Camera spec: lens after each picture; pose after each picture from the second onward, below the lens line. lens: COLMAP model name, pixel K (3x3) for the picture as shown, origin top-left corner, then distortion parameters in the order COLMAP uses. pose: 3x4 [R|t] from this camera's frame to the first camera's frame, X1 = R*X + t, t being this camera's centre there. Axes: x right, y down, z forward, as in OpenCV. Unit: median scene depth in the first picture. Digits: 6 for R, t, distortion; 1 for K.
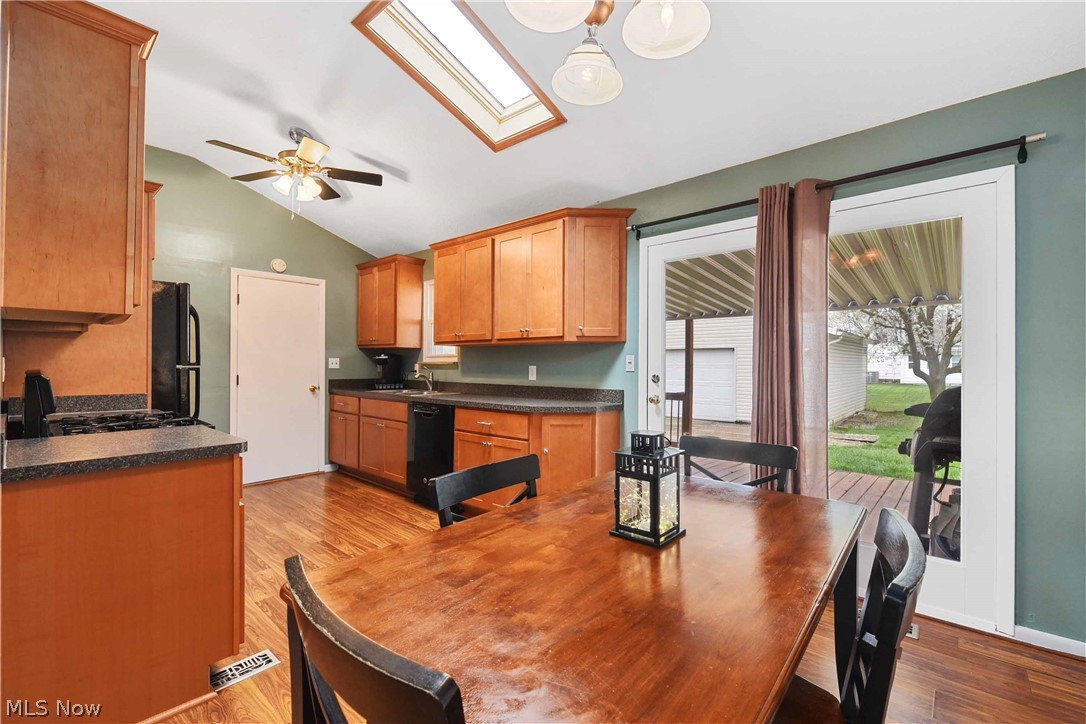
lens RADIAL K [[473.1, 0, 557.1], [0, 473.1, 362.8], [0, 0, 1]] dist [0.000957, 0.000109]
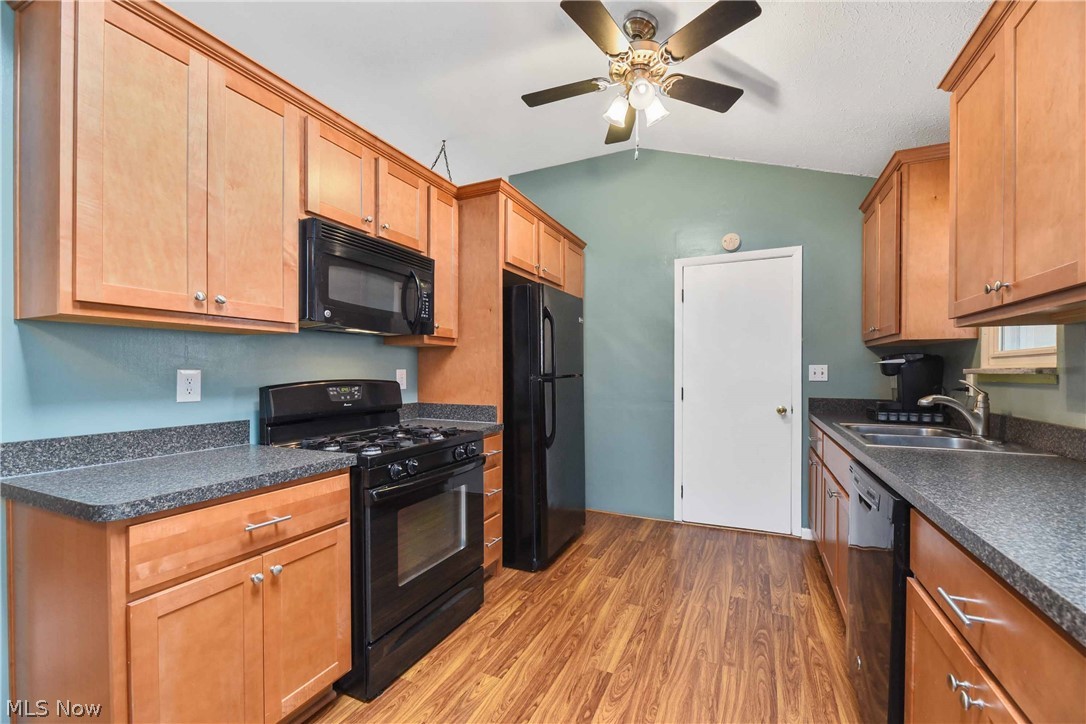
lens RADIAL K [[447.8, 0, 552.3], [0, 447.8, 373.2], [0, 0, 1]] dist [-0.000005, 0.000007]
pose [[0.267357, -0.002347, -0.963595, 0.019430], [0.004035, 0.999991, -0.001316, 0.001053], [0.963589, -0.003537, 0.267364, 0.646687]]
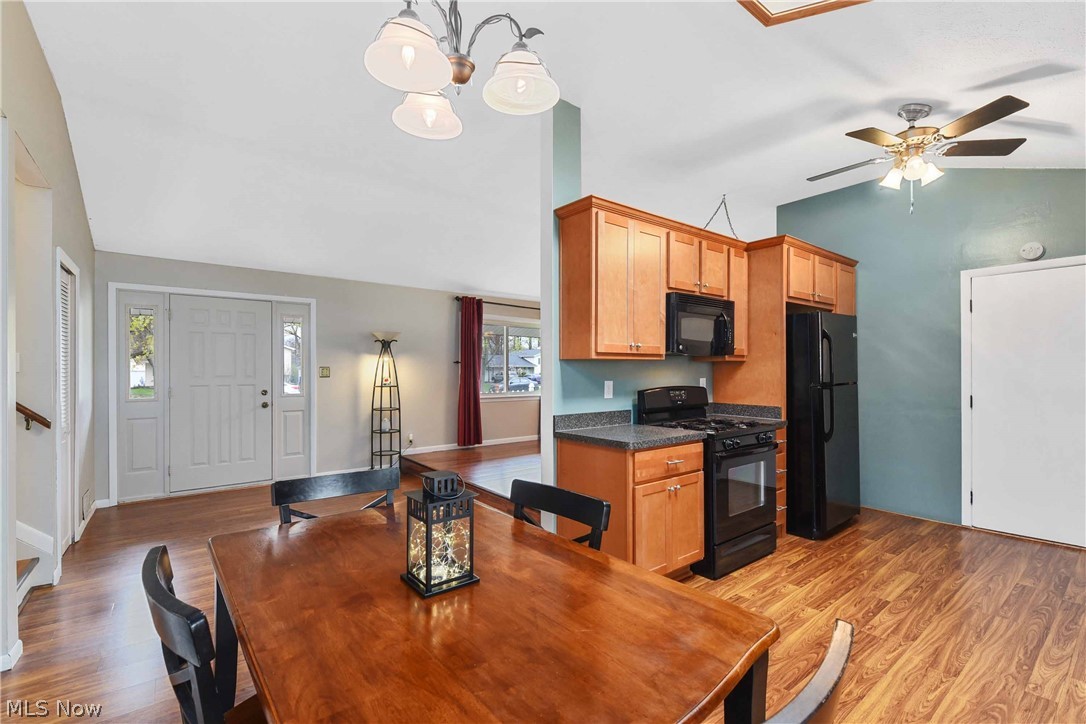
lens RADIAL K [[488.6, 0, 538.8], [0, 488.6, 366.7], [0, 0, 1]] dist [0.000339, -0.002333]
pose [[-0.210982, -0.010877, -0.977429, 0.384510], [0.002359, 0.999930, -0.011636, -0.019800], [0.977487, -0.004761, -0.210941, 0.484508]]
